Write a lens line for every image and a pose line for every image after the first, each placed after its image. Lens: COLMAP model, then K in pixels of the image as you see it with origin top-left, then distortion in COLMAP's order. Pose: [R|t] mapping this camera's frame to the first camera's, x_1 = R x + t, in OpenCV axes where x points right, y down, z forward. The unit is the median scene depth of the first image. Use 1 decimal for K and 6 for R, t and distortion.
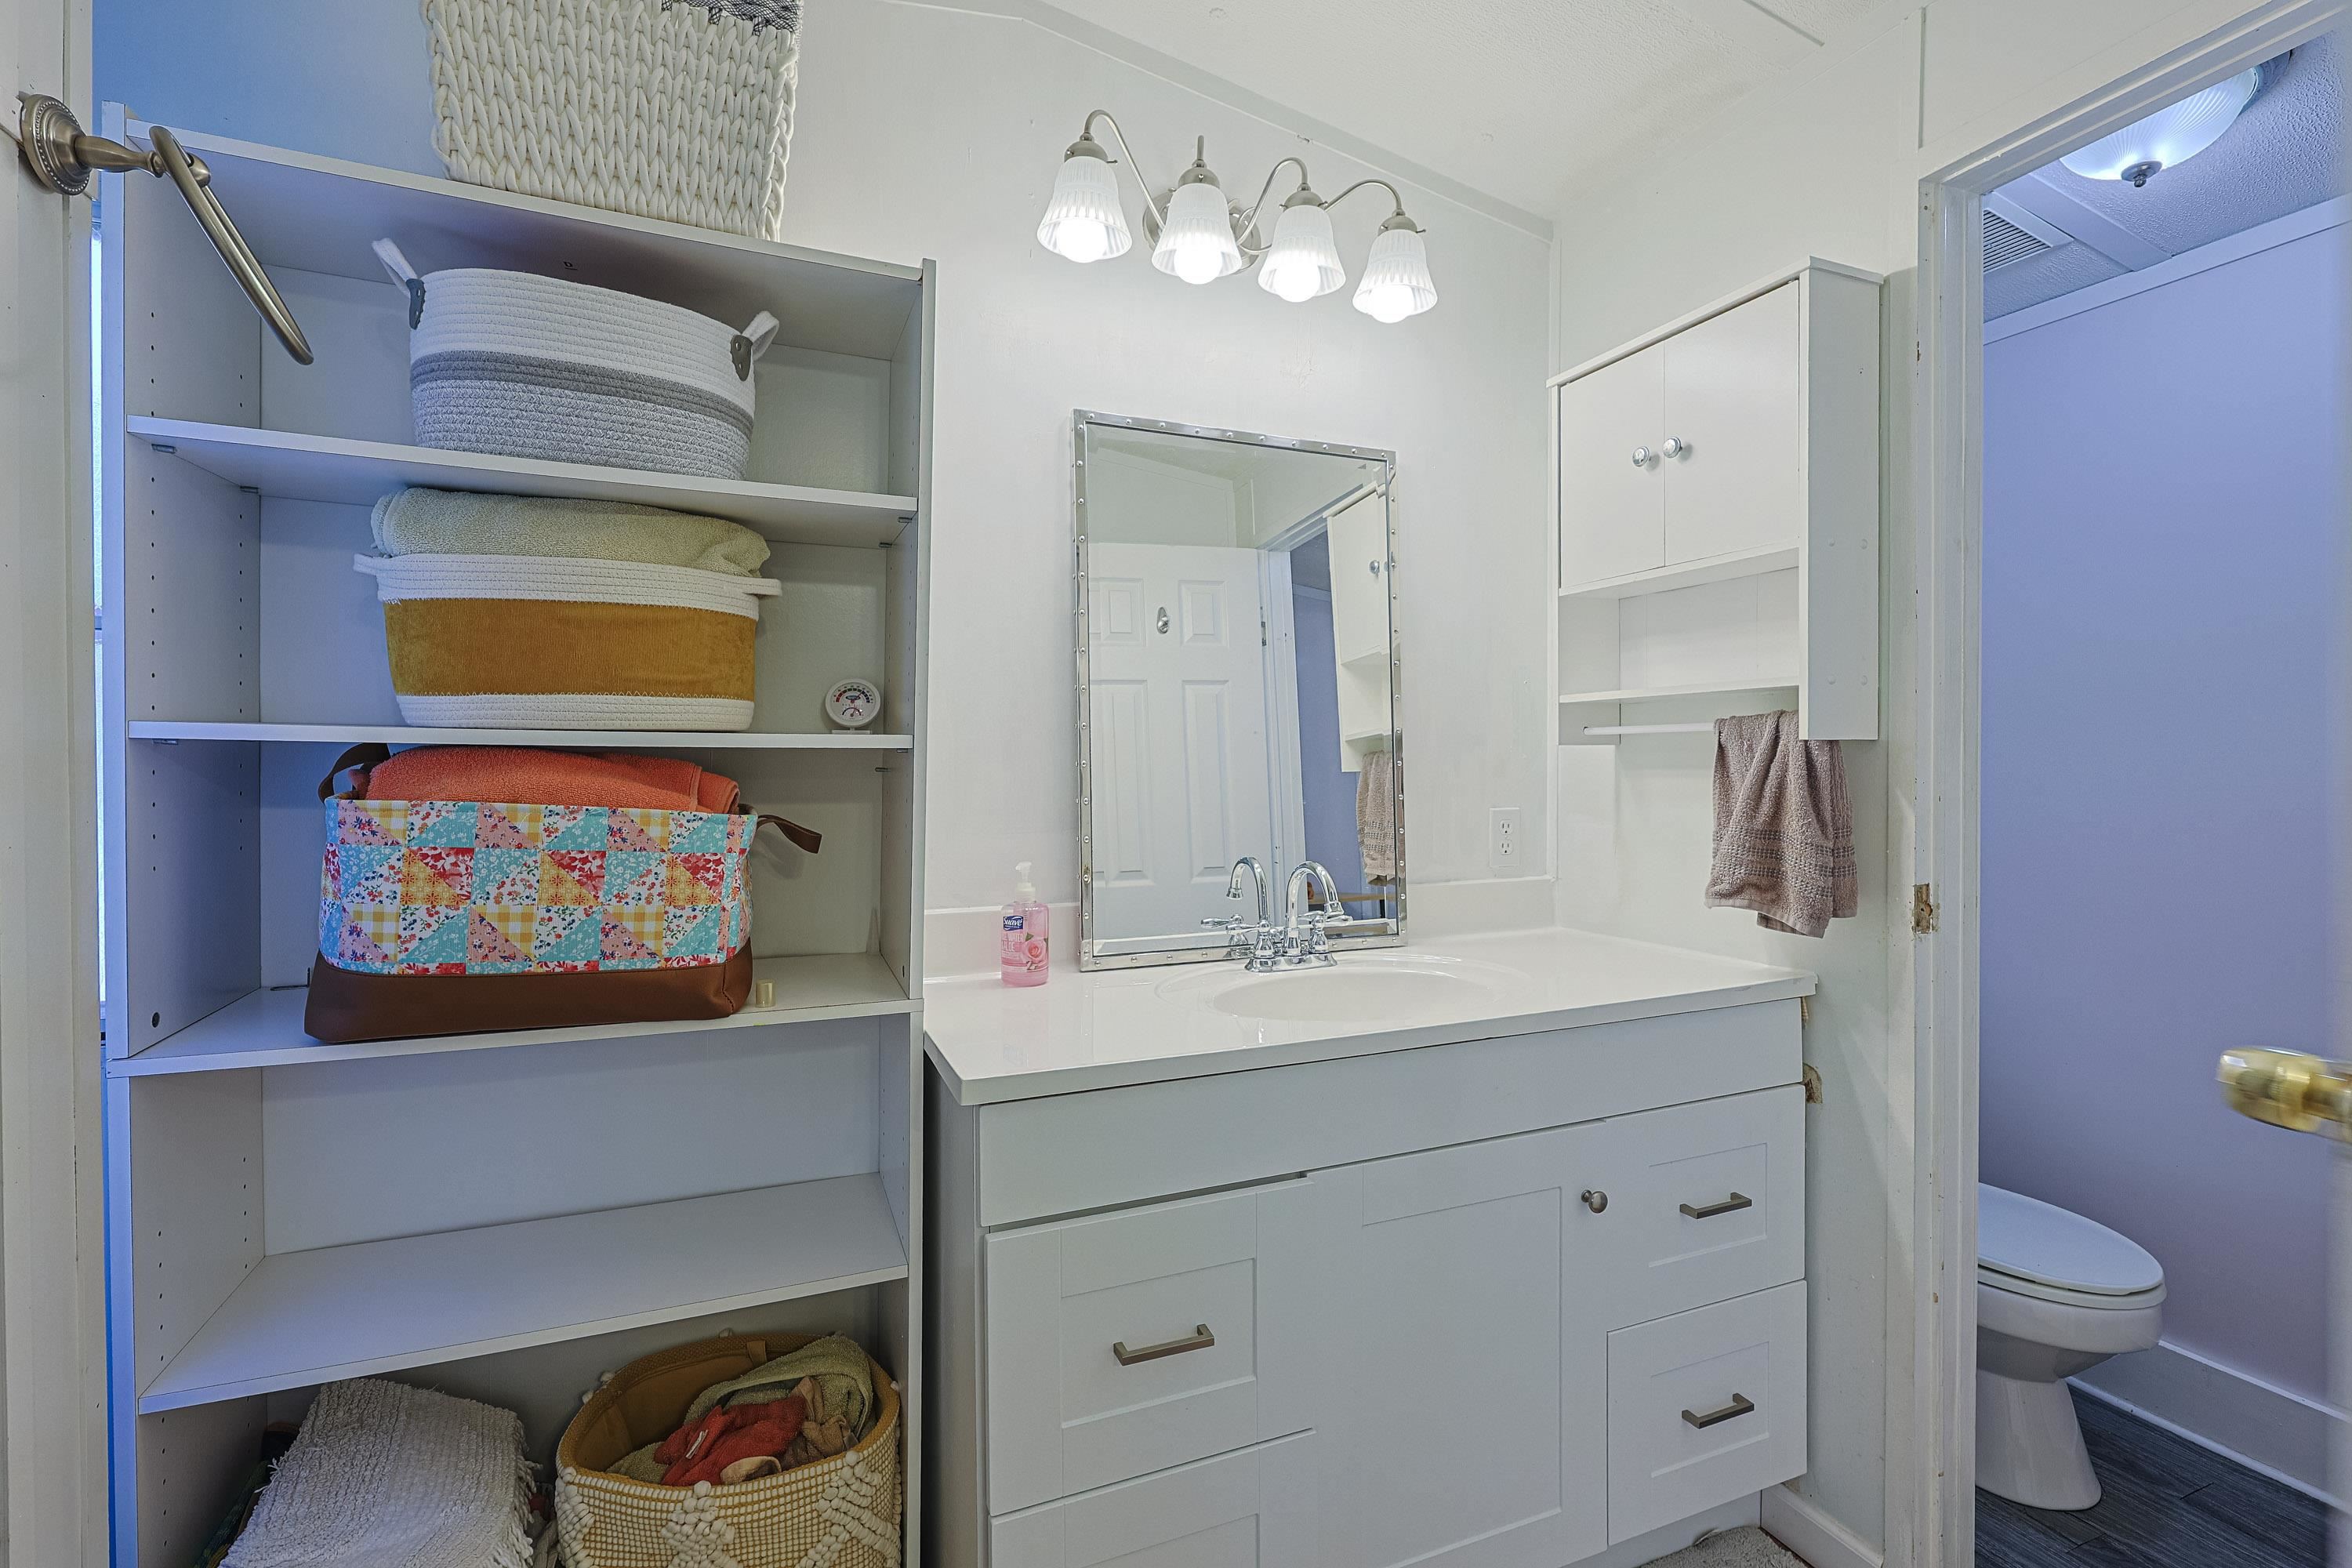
lens RADIAL K [[1037.6, 0, 1215.3], [0, 1037.6, 765.8], [0, 0, 1]] dist [-0.002009, 0.000422]
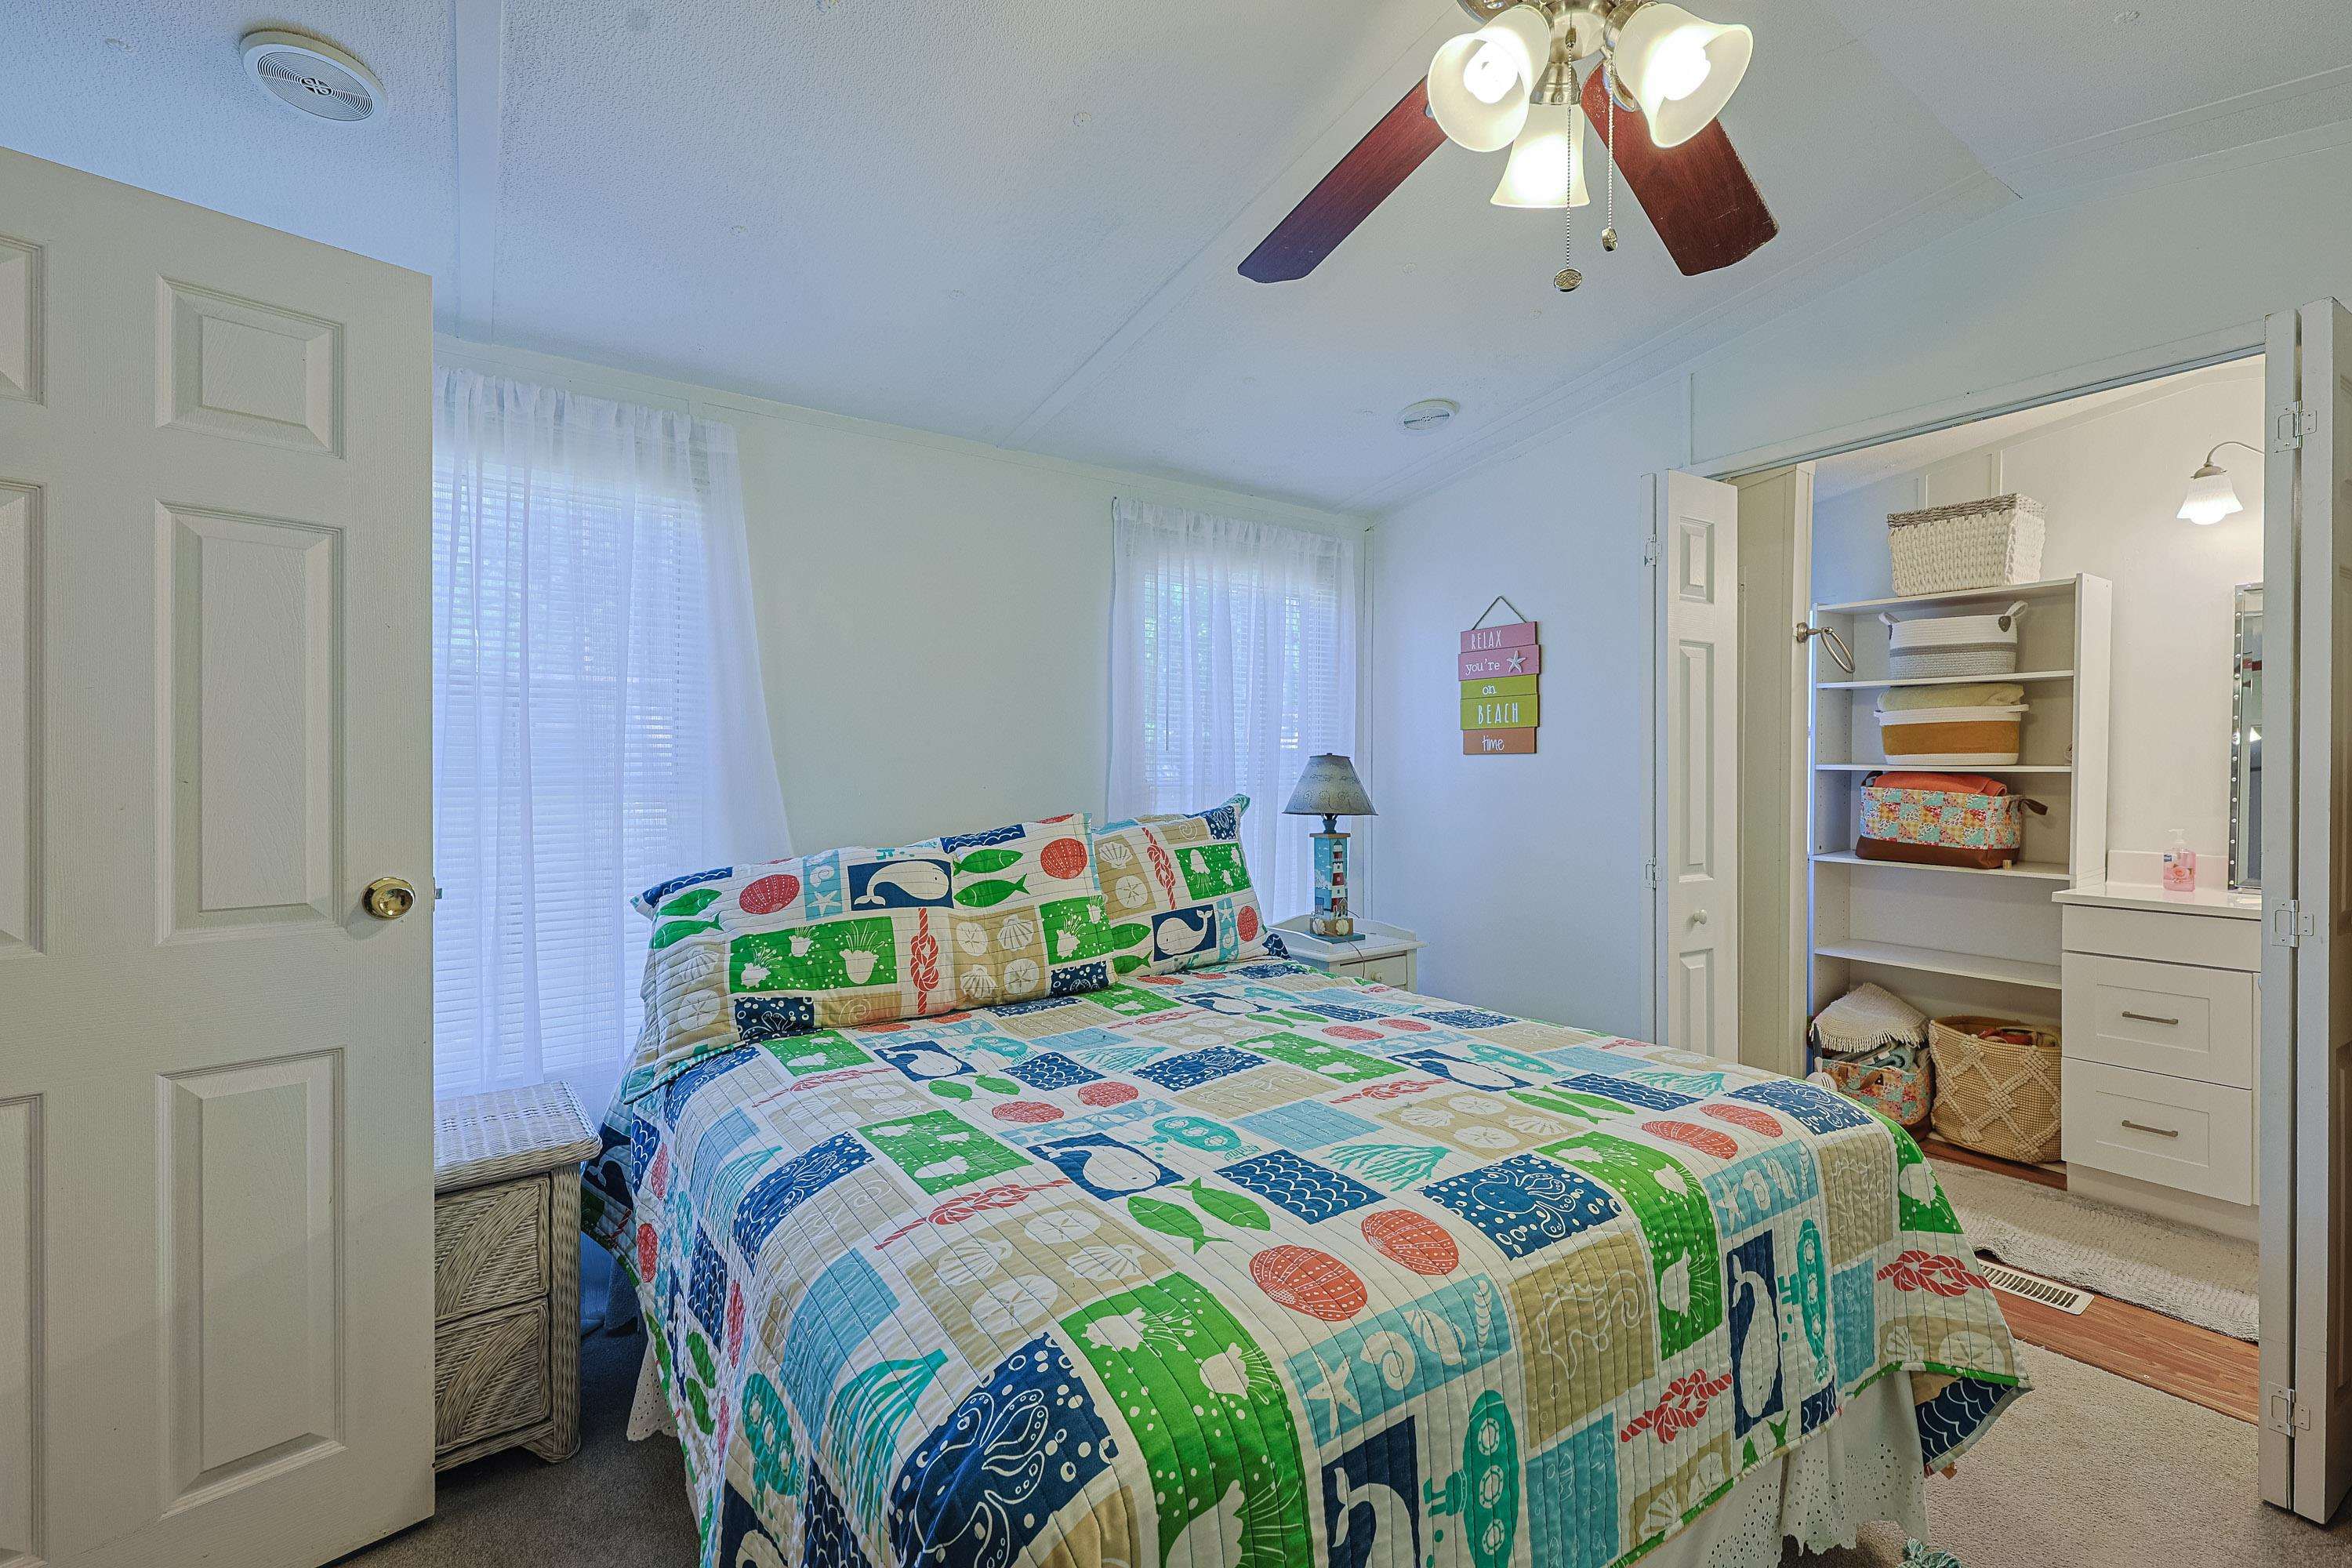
lens RADIAL K [[1002.8, 0, 1176.0], [0, 1002.8, 784.0], [0, 0, 1]] dist [-0.010170, -0.000034]
pose [[0.175609, 0.017019, -0.984313, 1.637758], [-0.009470, 0.999834, 0.015597, -0.005812], [0.984415, 0.006582, 0.175740, -1.487137]]
